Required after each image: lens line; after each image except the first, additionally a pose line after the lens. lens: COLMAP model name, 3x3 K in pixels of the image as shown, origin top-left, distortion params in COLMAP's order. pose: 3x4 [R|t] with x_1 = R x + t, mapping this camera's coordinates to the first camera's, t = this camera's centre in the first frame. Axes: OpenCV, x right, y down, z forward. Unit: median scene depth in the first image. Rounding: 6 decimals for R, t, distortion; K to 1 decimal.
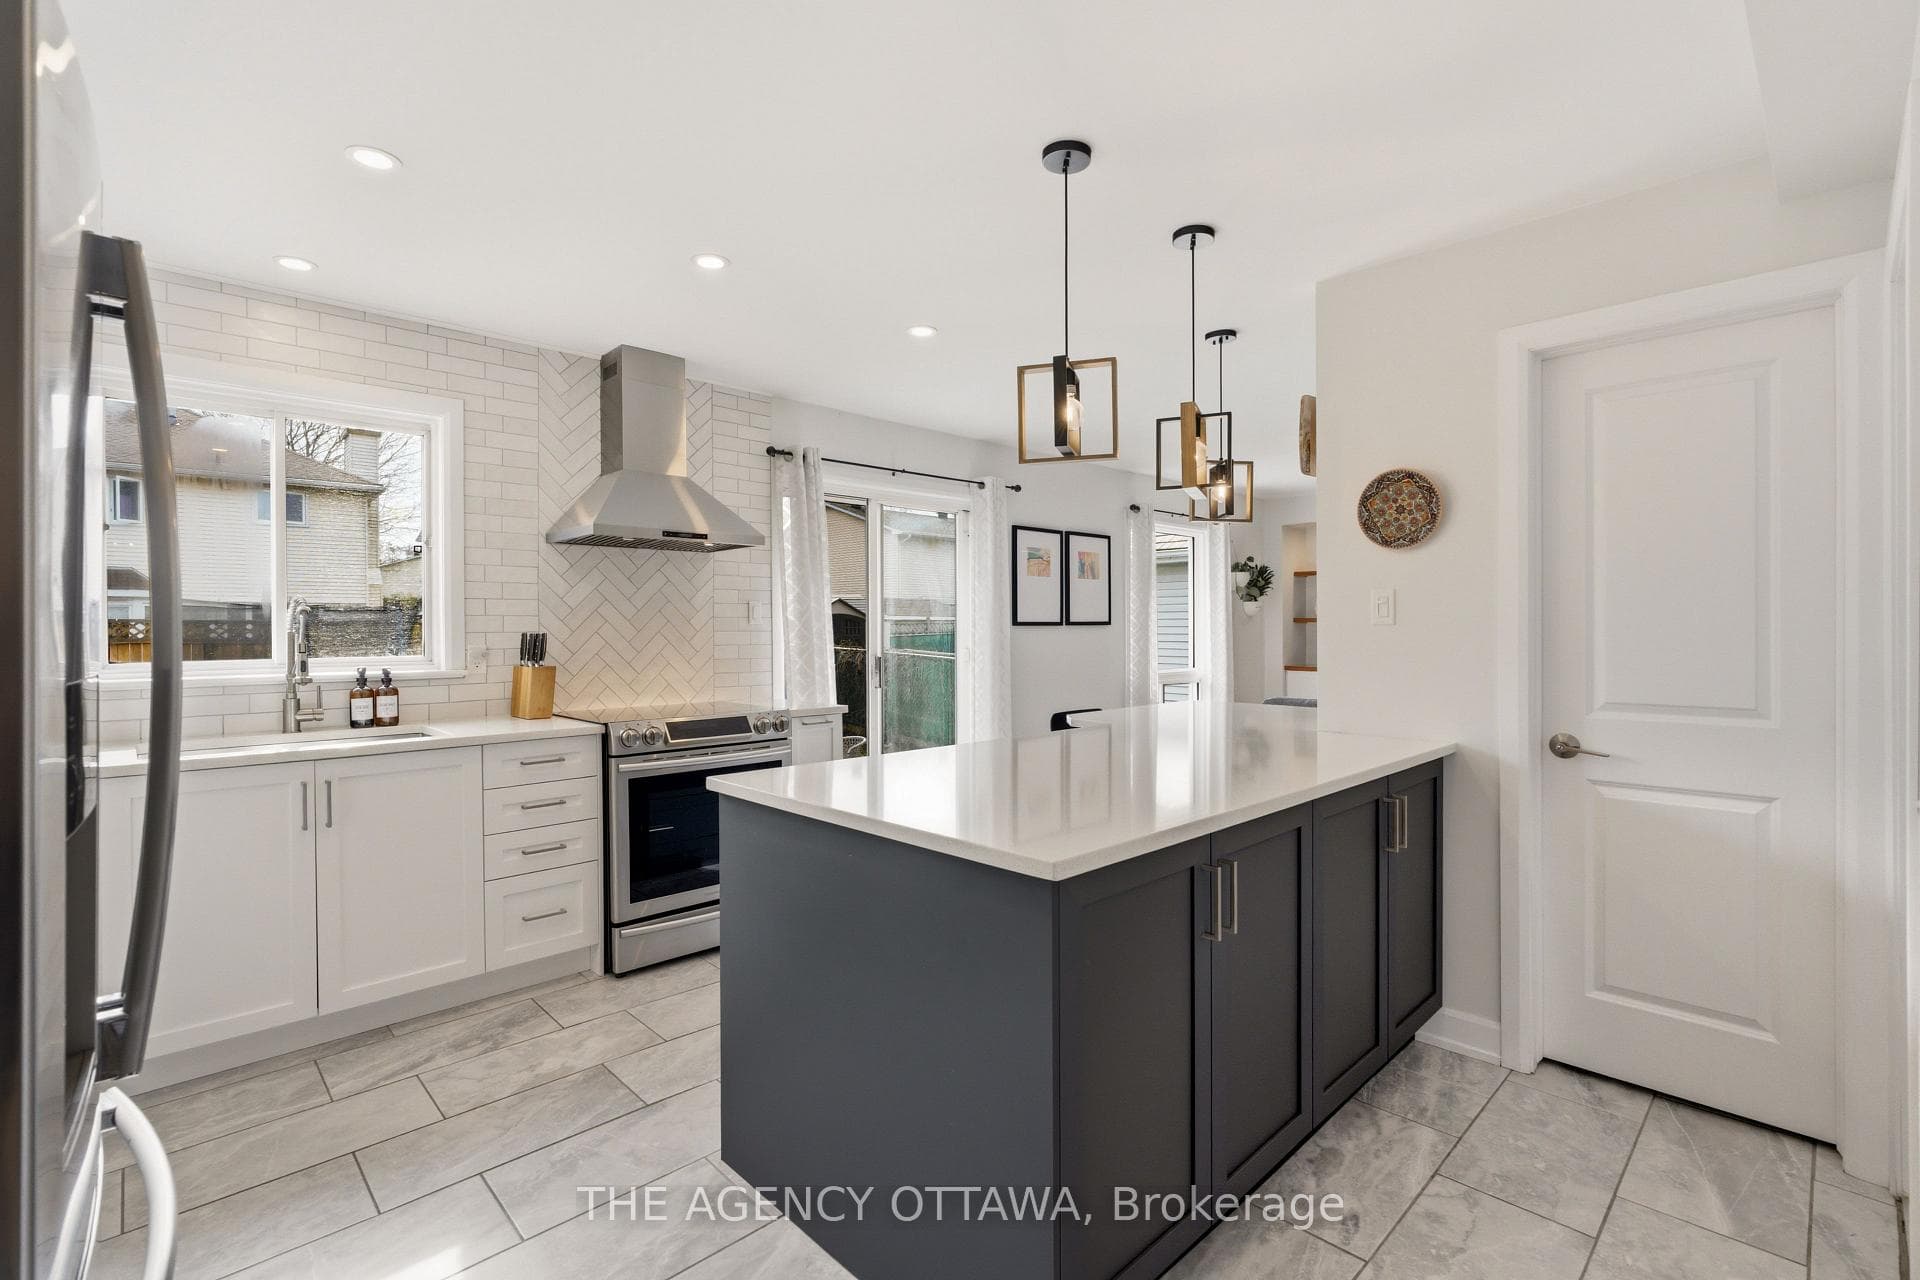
lens RADIAL K [[840.2, 0, 911.8], [0, 840.2, 644.0], [0, 0, 1]] dist [0.003235, 0.000357]
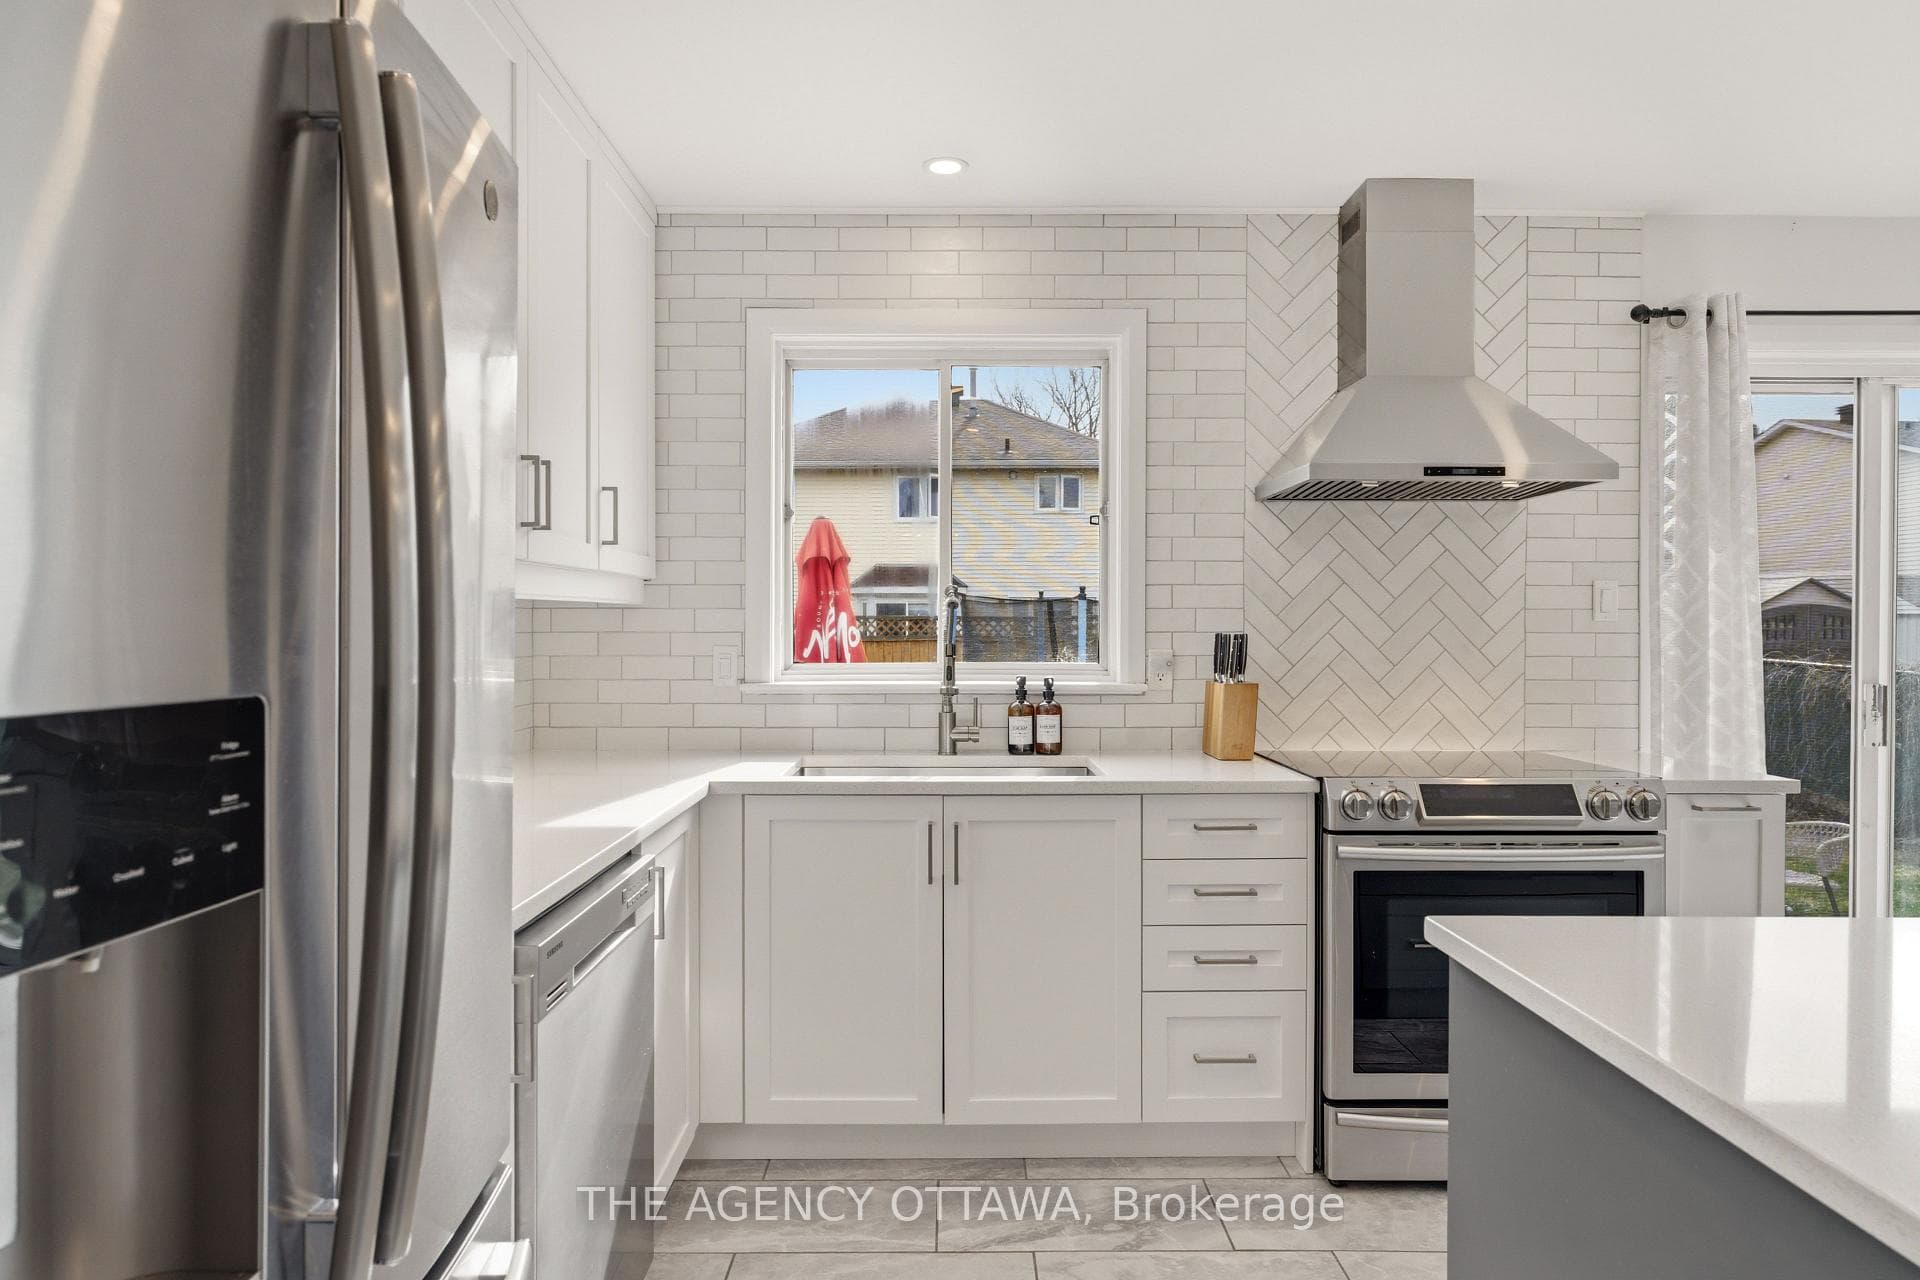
lens RADIAL K [[1140.7, 0, 975.5], [0, 1140.7, 642.0], [0, 0, 1]] dist [-0.006792, -0.000596]
pose [[0.752479, 0.013356, -0.658481, 0.002456], [-0.016823, 0.999858, 0.001056, -0.003468], [0.658402, 0.010283, 0.752596, 0.162377]]
